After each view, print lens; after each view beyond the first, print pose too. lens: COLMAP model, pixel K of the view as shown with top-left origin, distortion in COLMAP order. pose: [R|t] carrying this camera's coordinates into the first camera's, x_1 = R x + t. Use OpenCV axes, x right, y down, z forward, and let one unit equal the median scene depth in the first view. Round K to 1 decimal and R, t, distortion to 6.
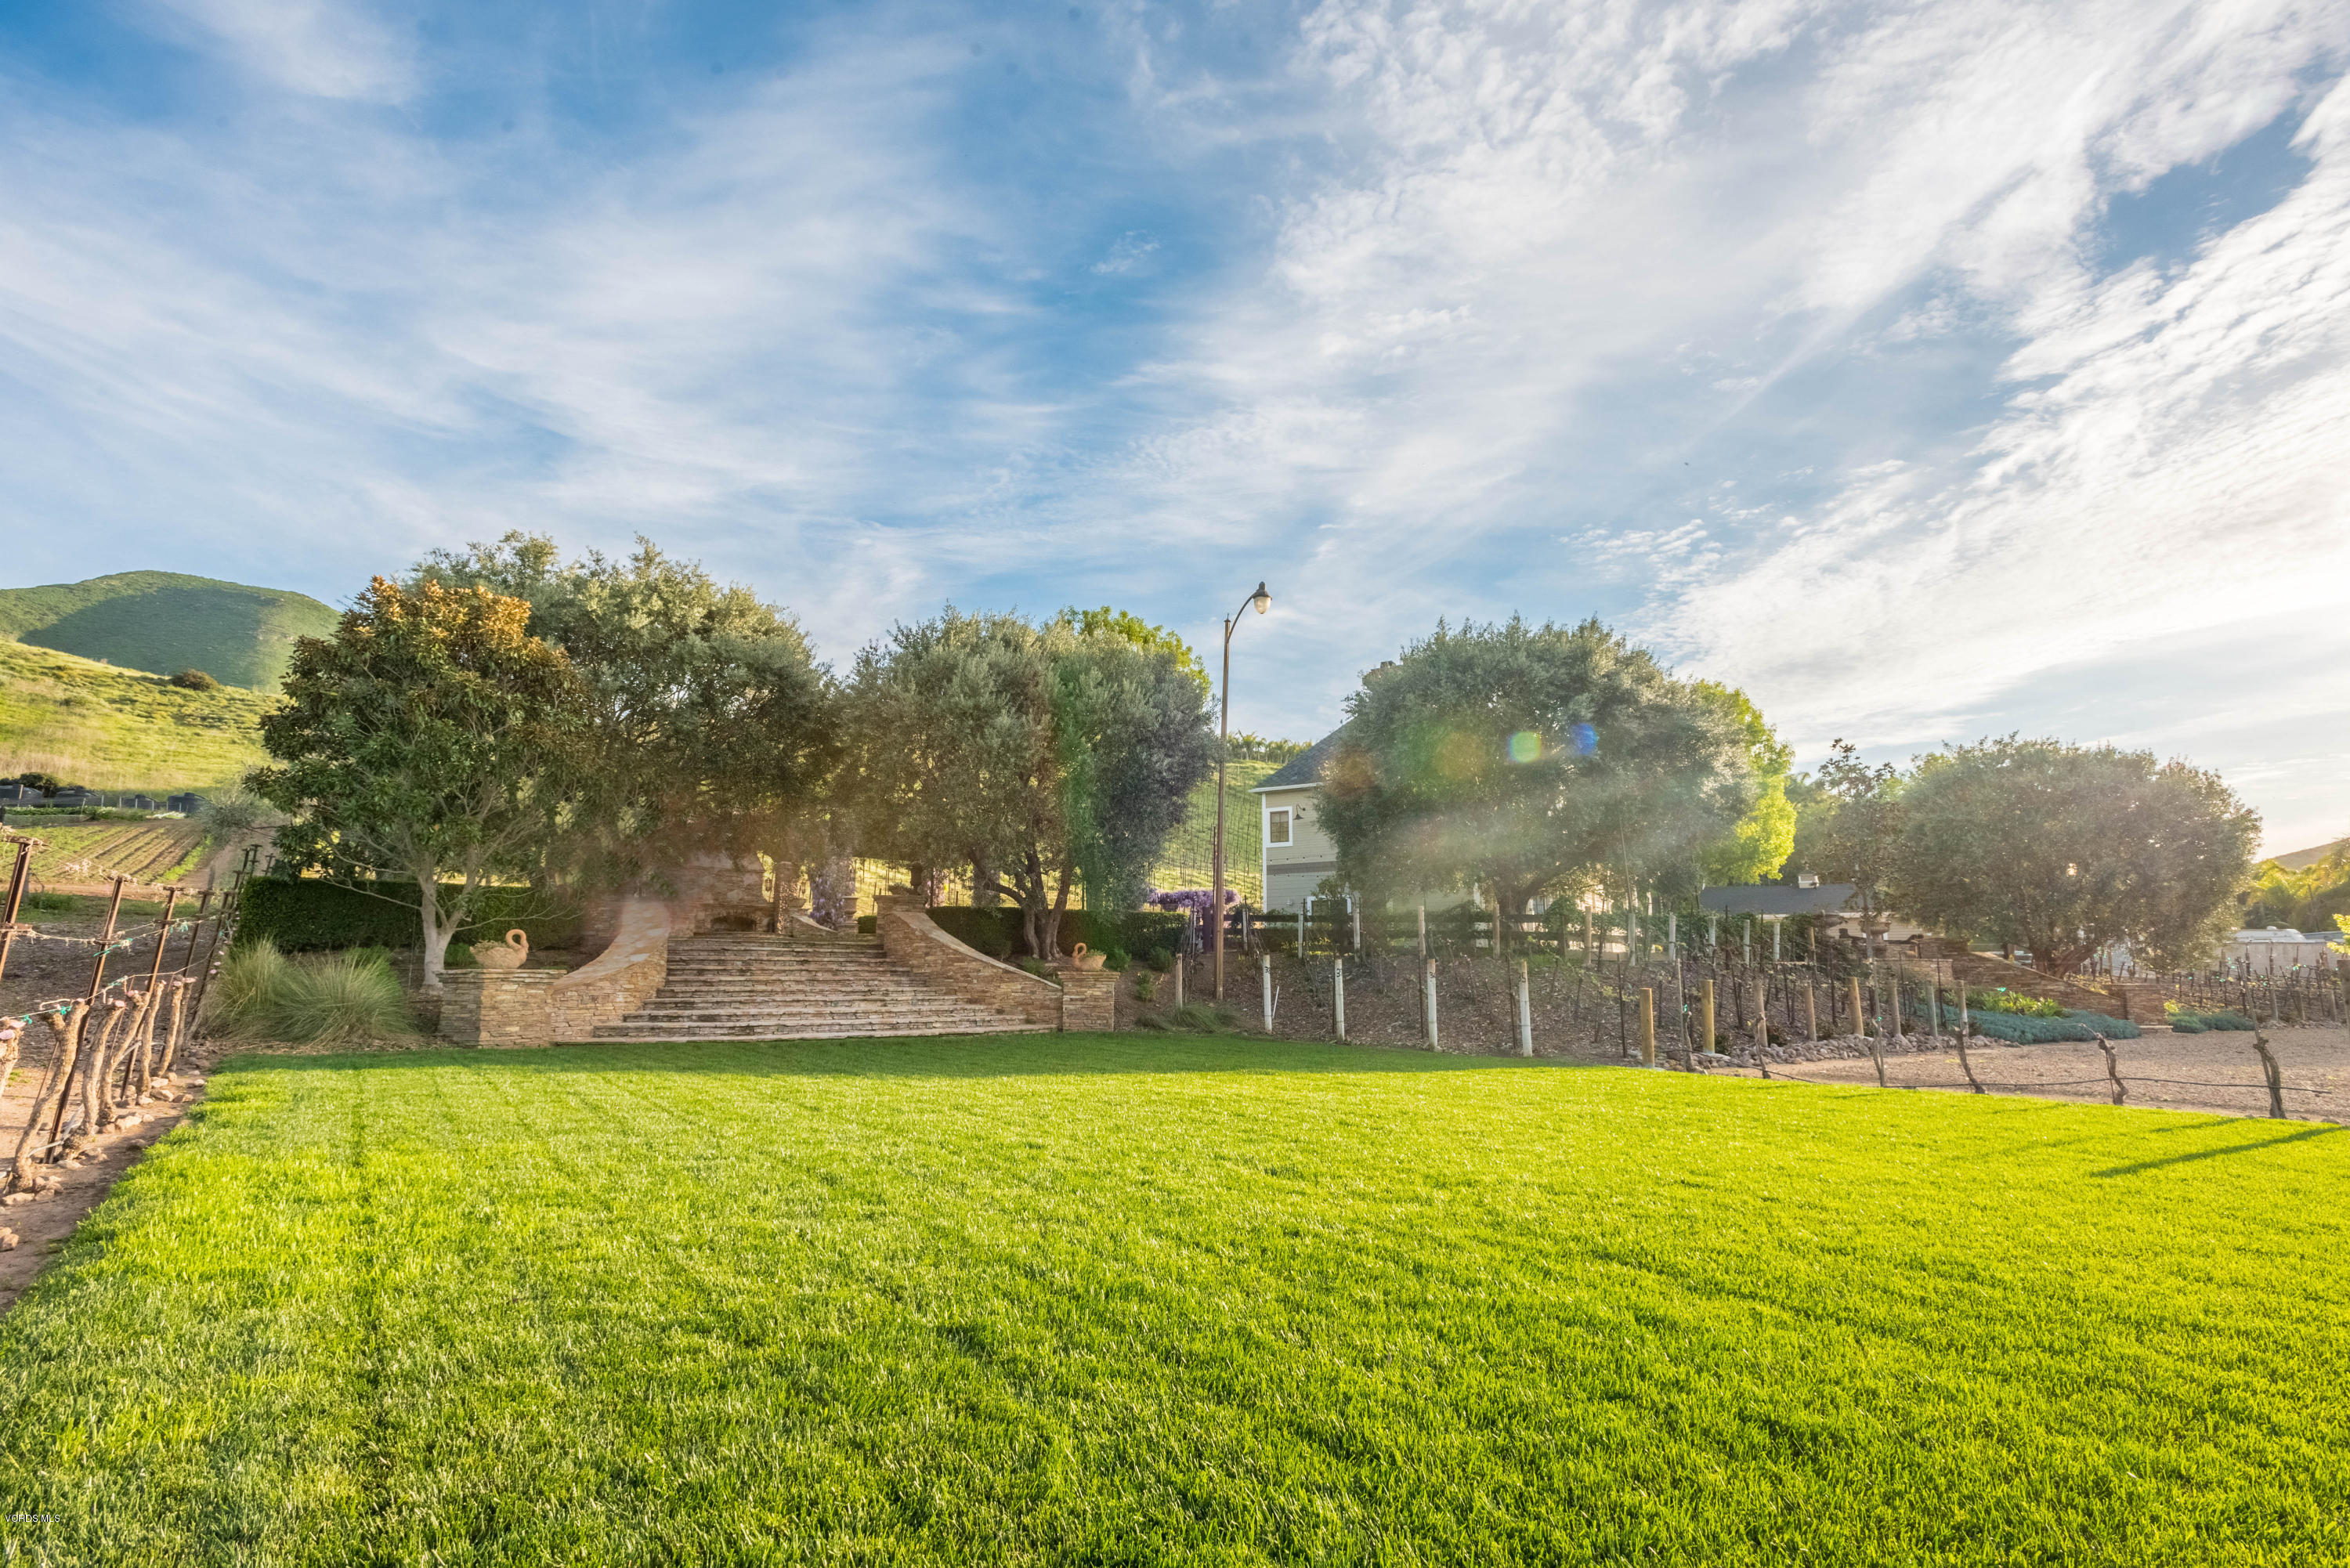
lens RADIAL K [[1158.6, 0, 1175.0], [0, 1158.6, 784.0], [0, 0, 1]] dist [0.016050, -0.000177]
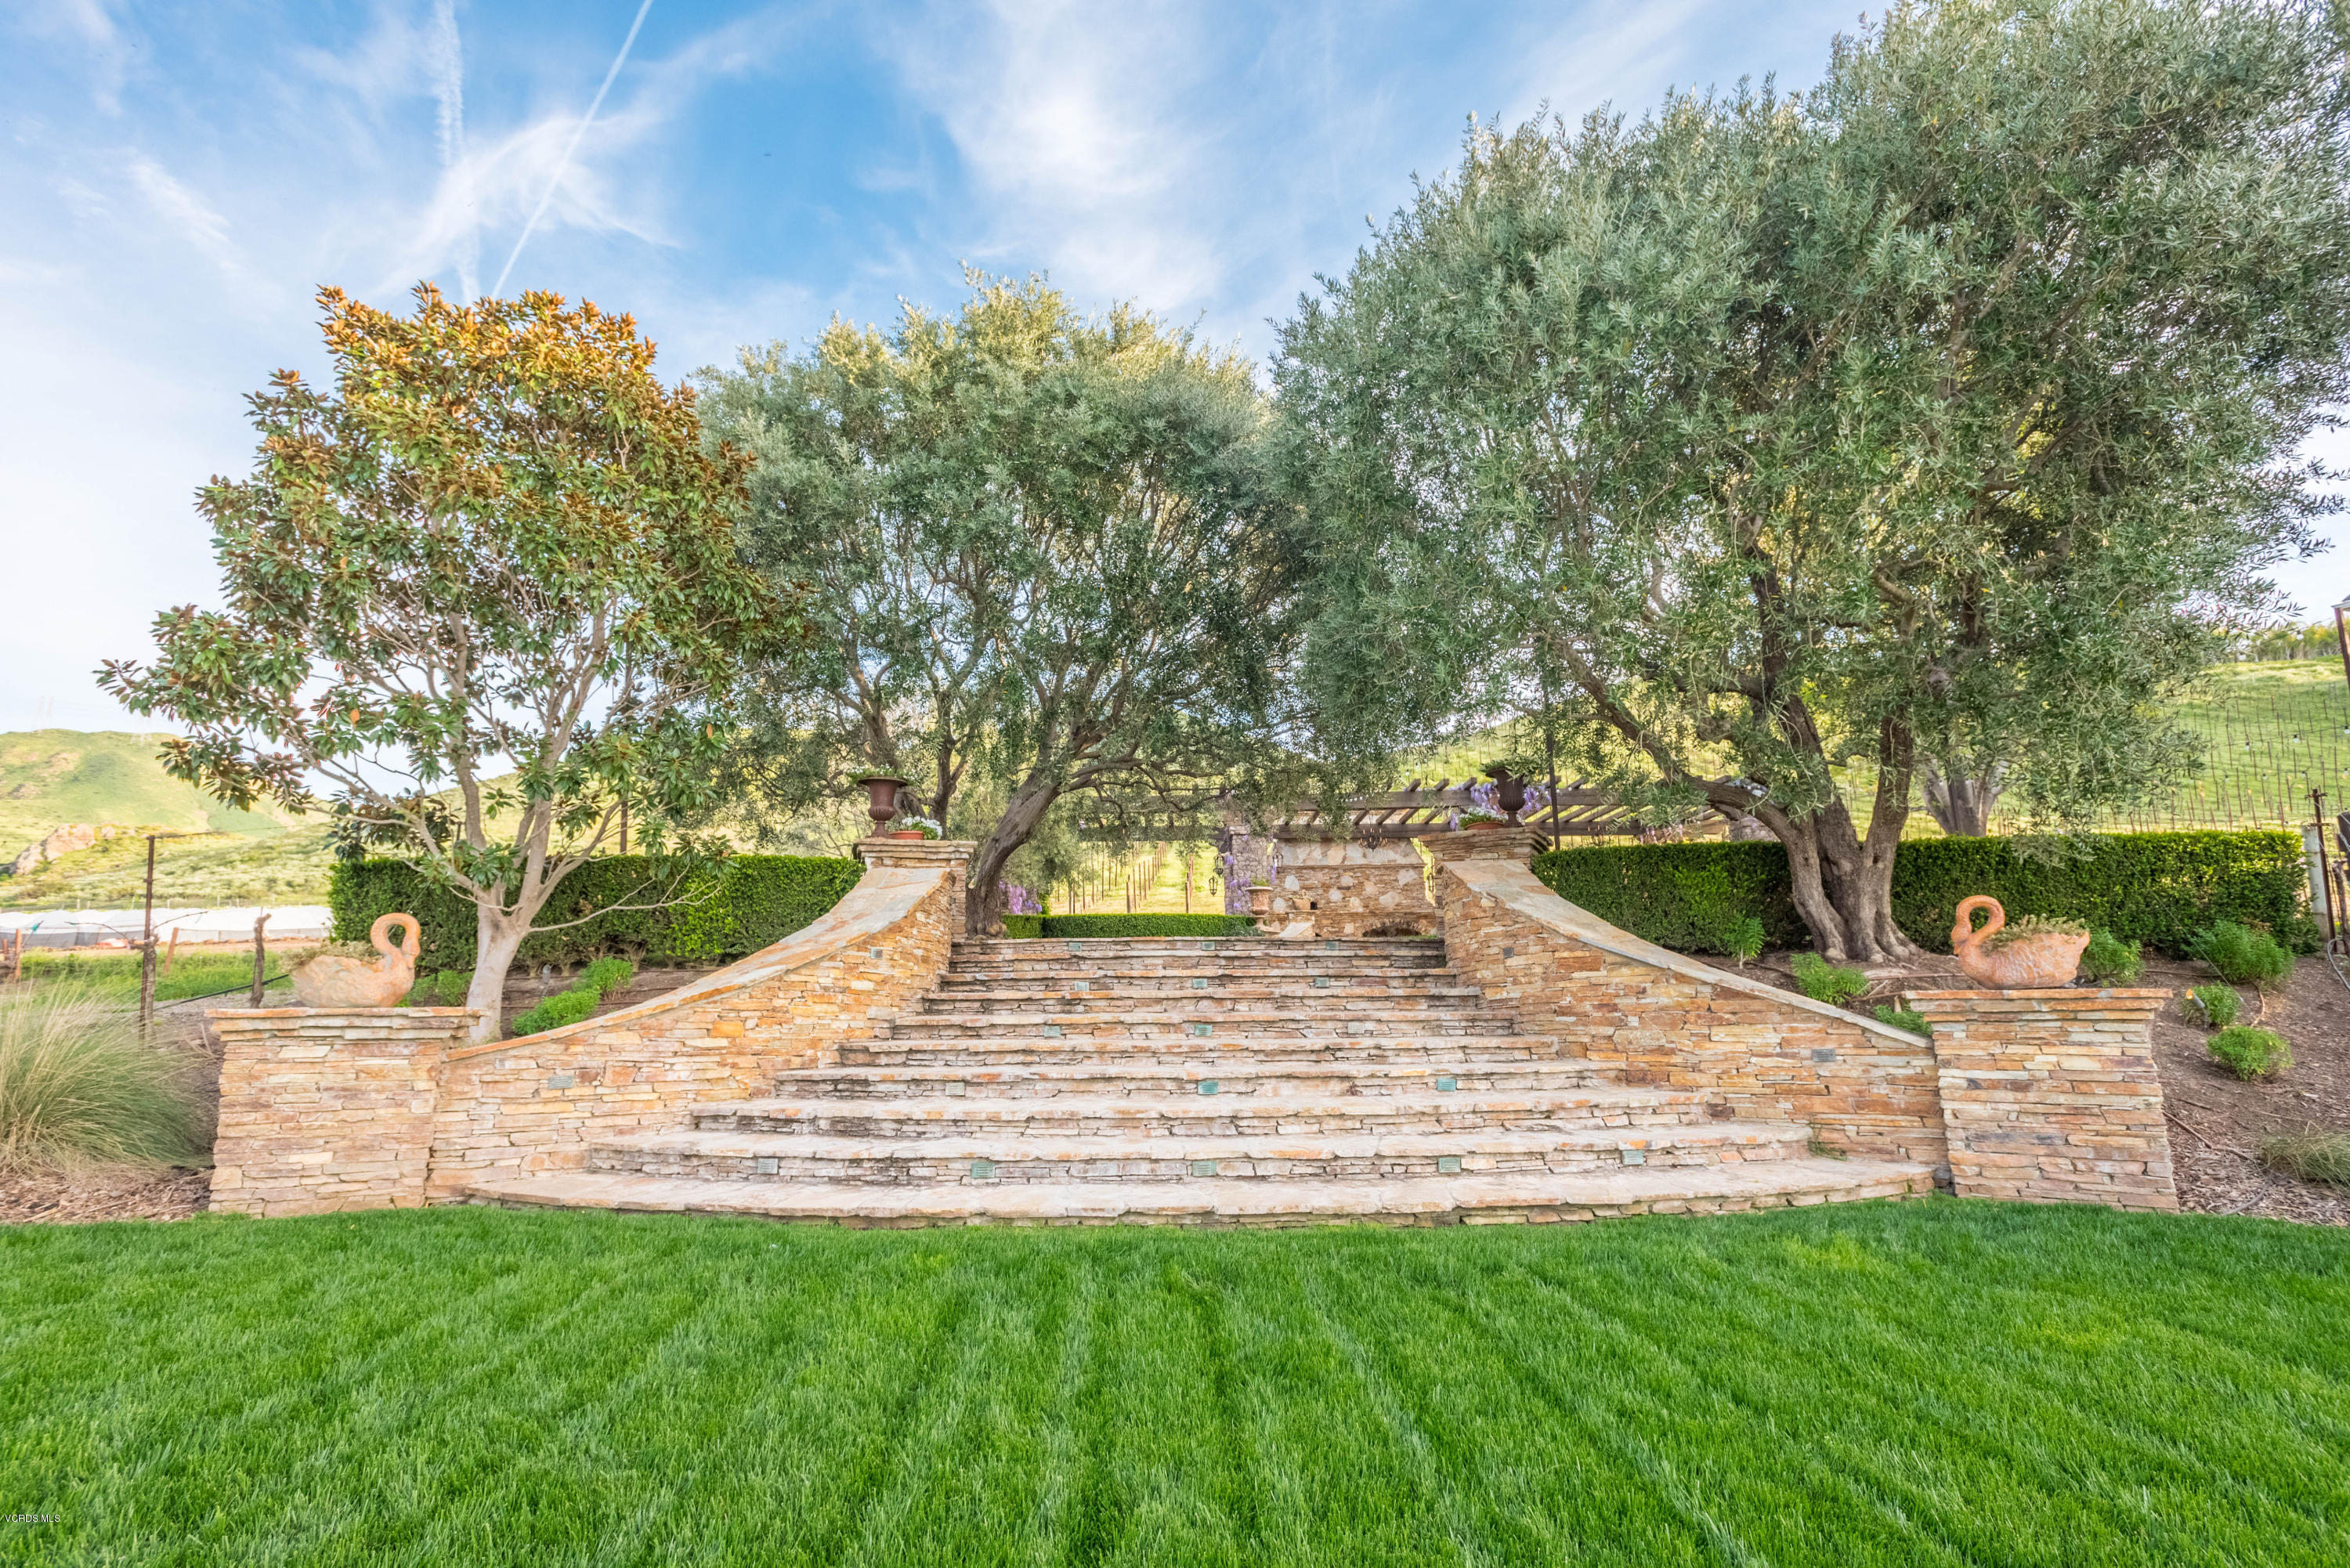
lens RADIAL K [[1122.4, 0, 1175.0], [0, 1122.4, 784.0], [0, 0, 1]] dist [0.014420, 0.000166]
pose [[0.780841, -0.133208, -0.610363, -0.060413], [0.115095, 0.990953, -0.069028, 0.103821], [0.614036, -0.016350, 0.789109, 0.632119]]
